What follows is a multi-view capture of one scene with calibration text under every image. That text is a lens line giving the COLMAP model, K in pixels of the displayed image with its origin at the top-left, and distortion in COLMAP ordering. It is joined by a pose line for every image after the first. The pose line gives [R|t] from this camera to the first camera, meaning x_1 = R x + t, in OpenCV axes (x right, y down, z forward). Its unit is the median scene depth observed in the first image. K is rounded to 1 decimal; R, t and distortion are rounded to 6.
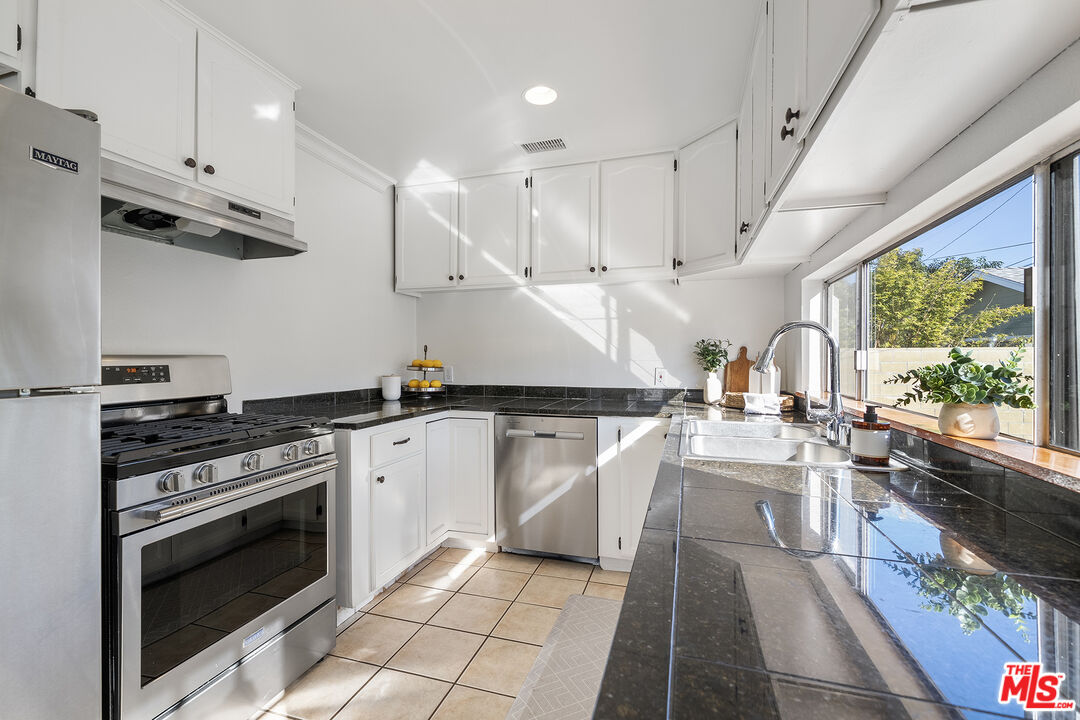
lens RADIAL K [[468.2, 0, 540.5], [0, 468.2, 356.0], [0, 0, 1]] dist [-0.000918, -0.000071]
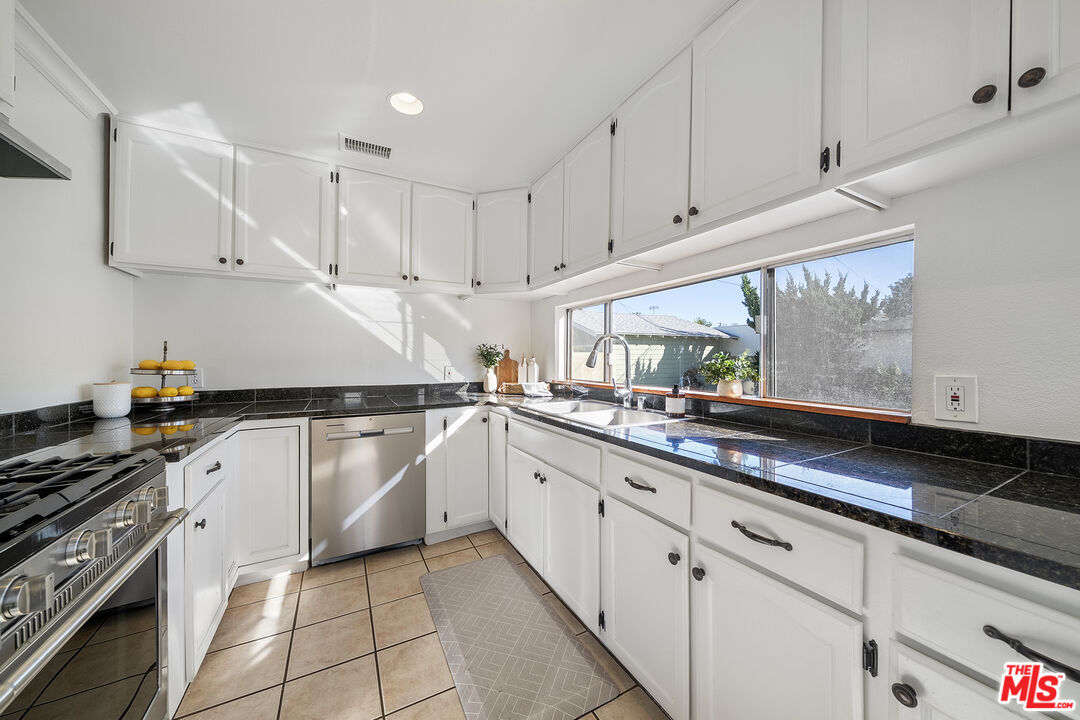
lens RADIAL K [[372.1, 0, 534.1], [0, 372.1, 356.3], [0, 0, 1]] dist [-0.001412, -0.000104]
pose [[0.707972, 0.003165, 0.706234, -0.271871], [-0.002189, 0.999995, -0.002288, 0.001818], [-0.706237, 0.000074, 0.707975, 0.158471]]
